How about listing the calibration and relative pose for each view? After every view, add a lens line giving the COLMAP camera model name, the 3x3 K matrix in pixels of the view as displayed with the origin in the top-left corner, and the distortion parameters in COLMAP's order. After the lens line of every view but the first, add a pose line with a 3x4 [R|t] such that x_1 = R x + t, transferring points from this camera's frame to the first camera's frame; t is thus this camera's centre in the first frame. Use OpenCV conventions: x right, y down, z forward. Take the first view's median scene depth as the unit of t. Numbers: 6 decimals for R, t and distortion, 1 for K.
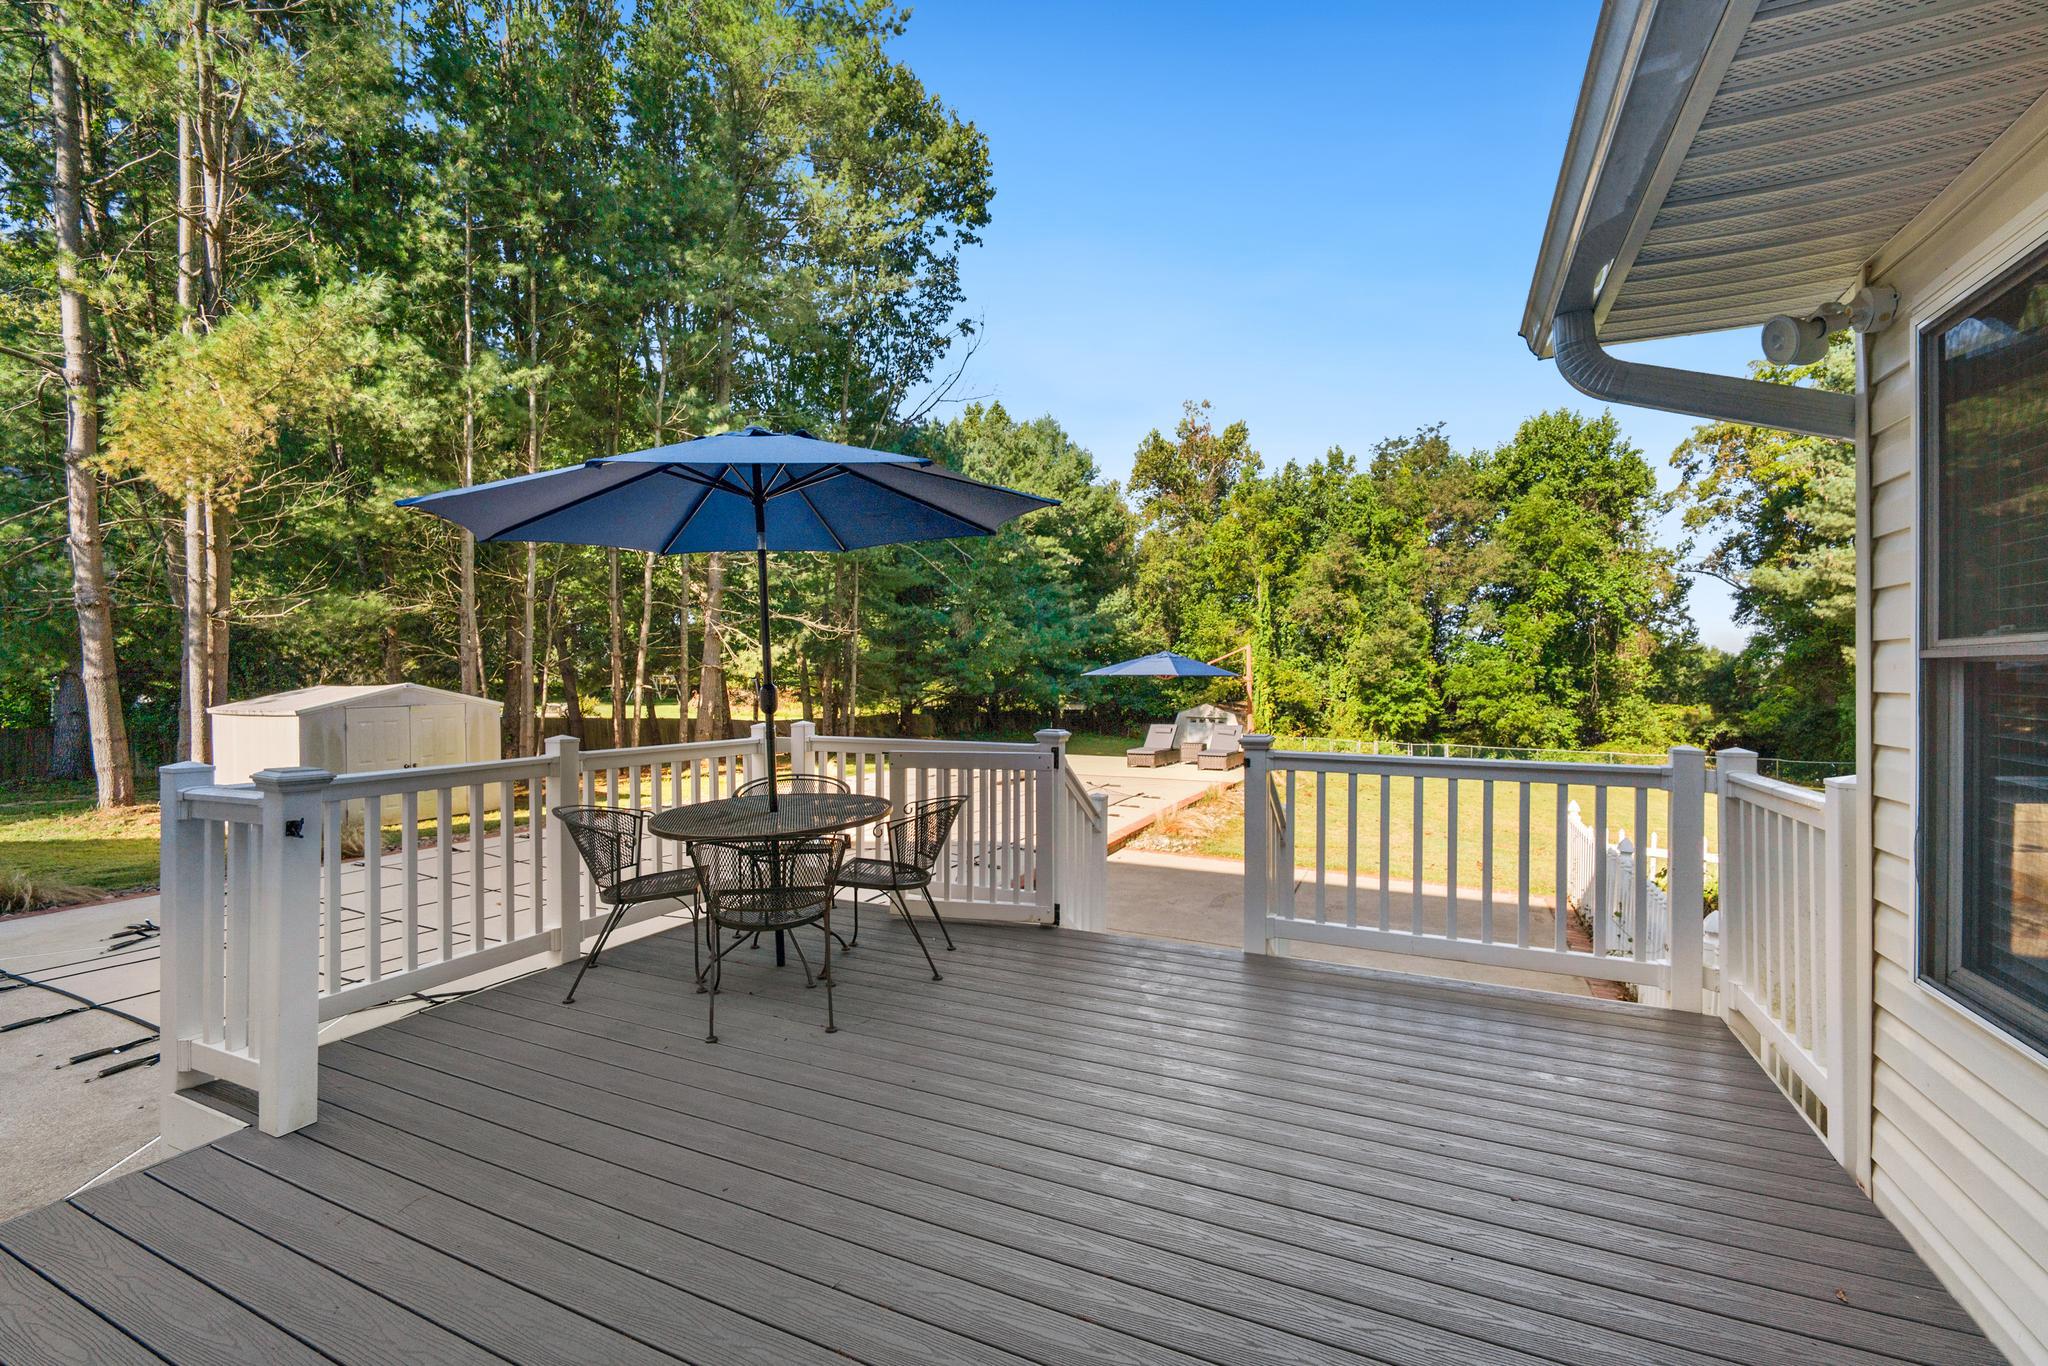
lens RADIAL K [[913.2, 0, 1028.4], [0, 913.2, 672.8], [0, 0, 1]] dist [-0.002356, 0.002957]
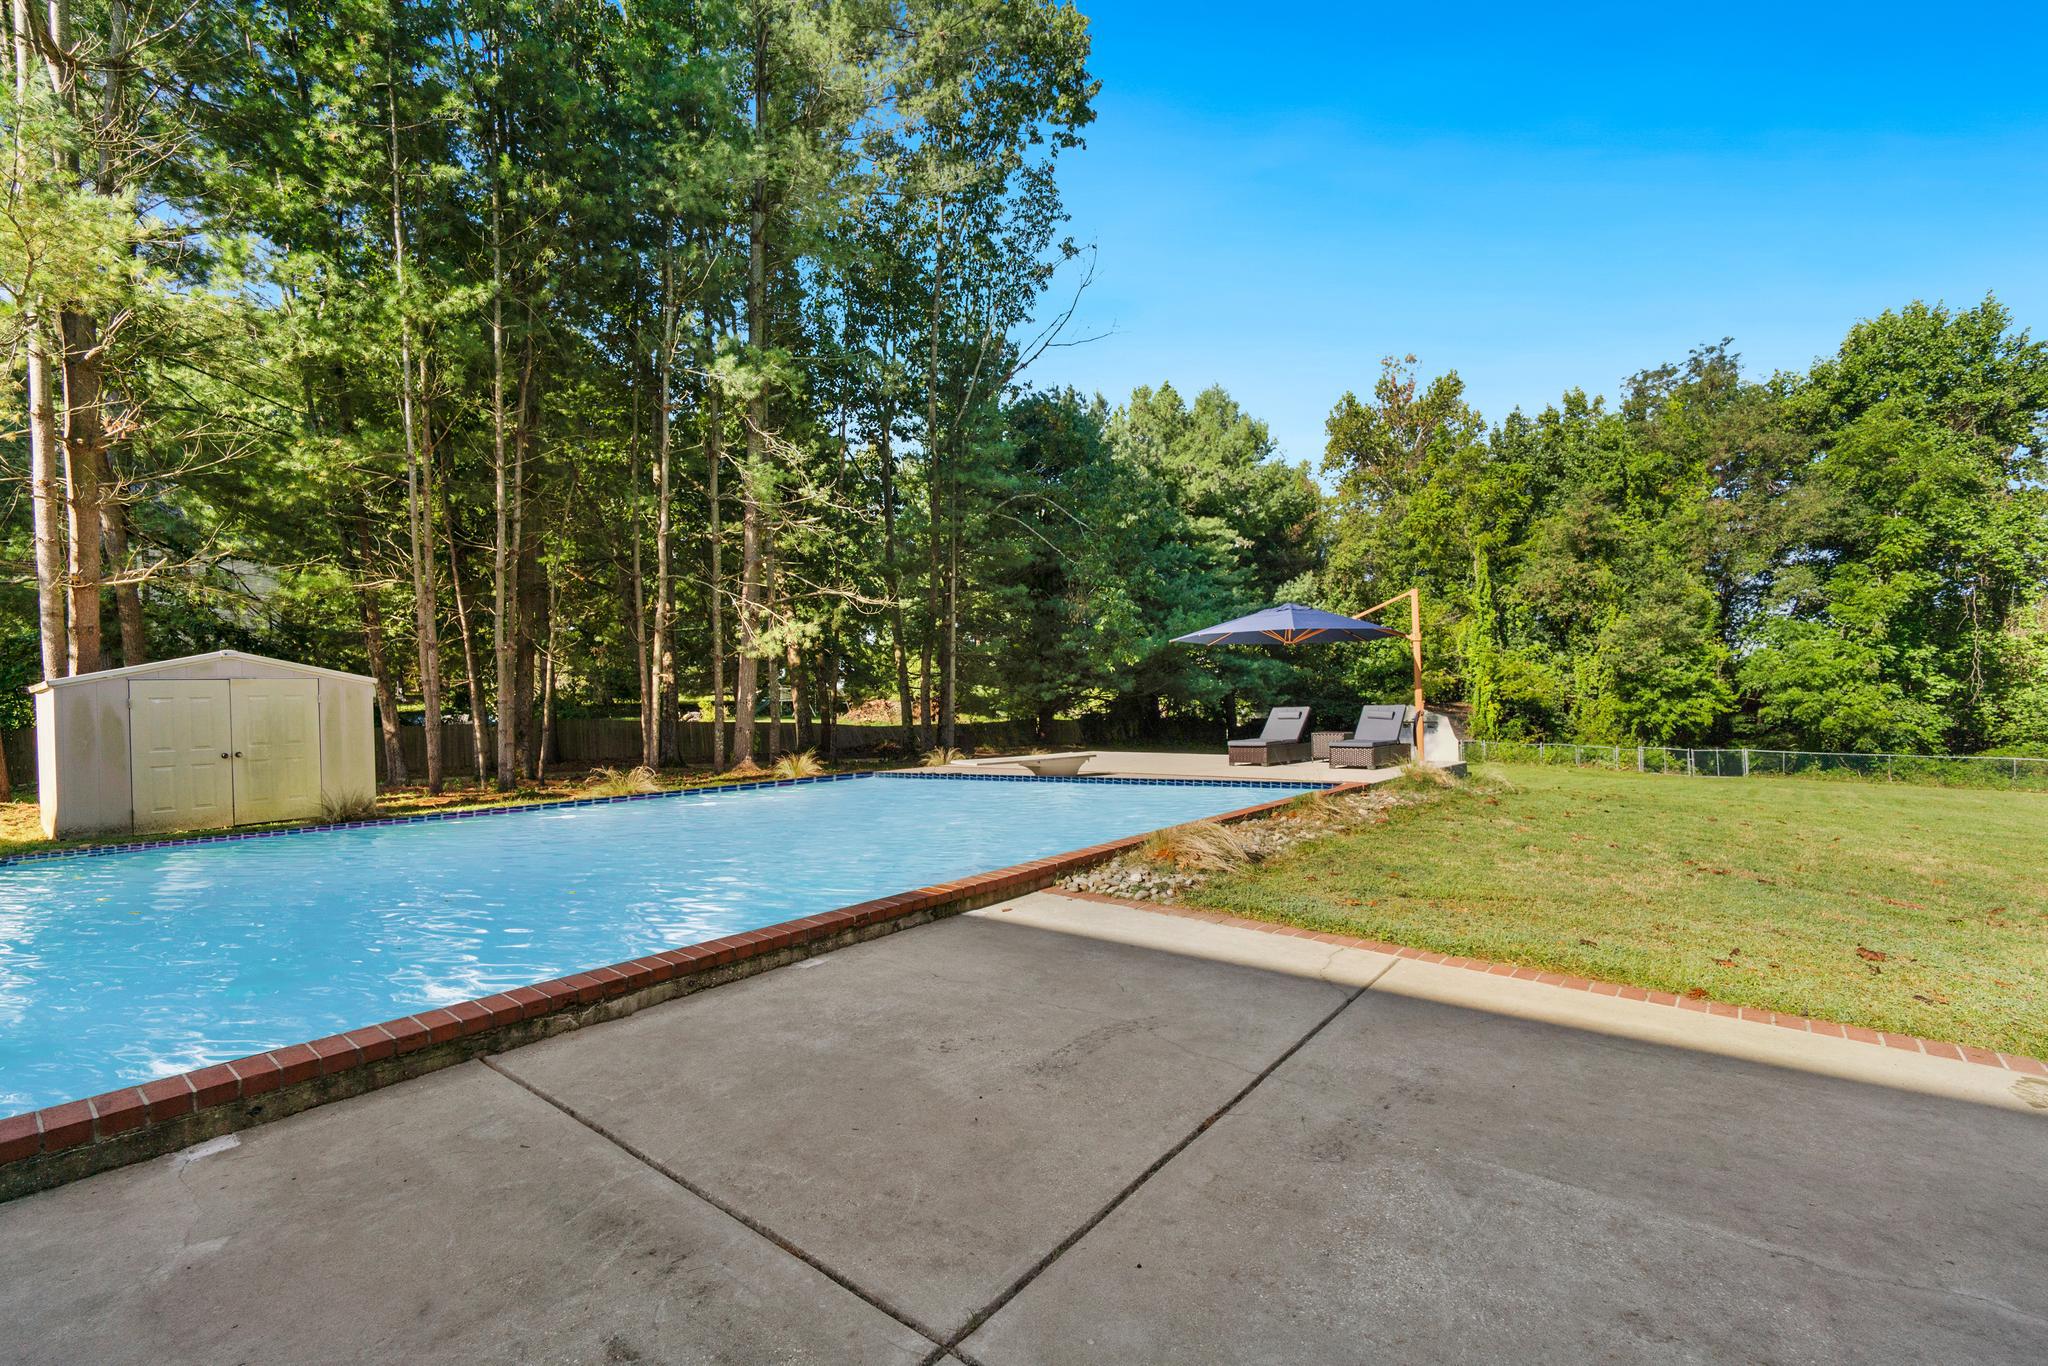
lens RADIAL K [[913.2, 0, 1025.4], [0, 913.2, 693.6], [0, 0, 1]] dist [-0.002356, 0.002957]
pose [[0.972262, -0.021235, -0.232928, 0.046948], [0.021513, 0.999768, -0.001348, 0.017204], [0.232902, -0.003701, 0.972493, 0.105777]]
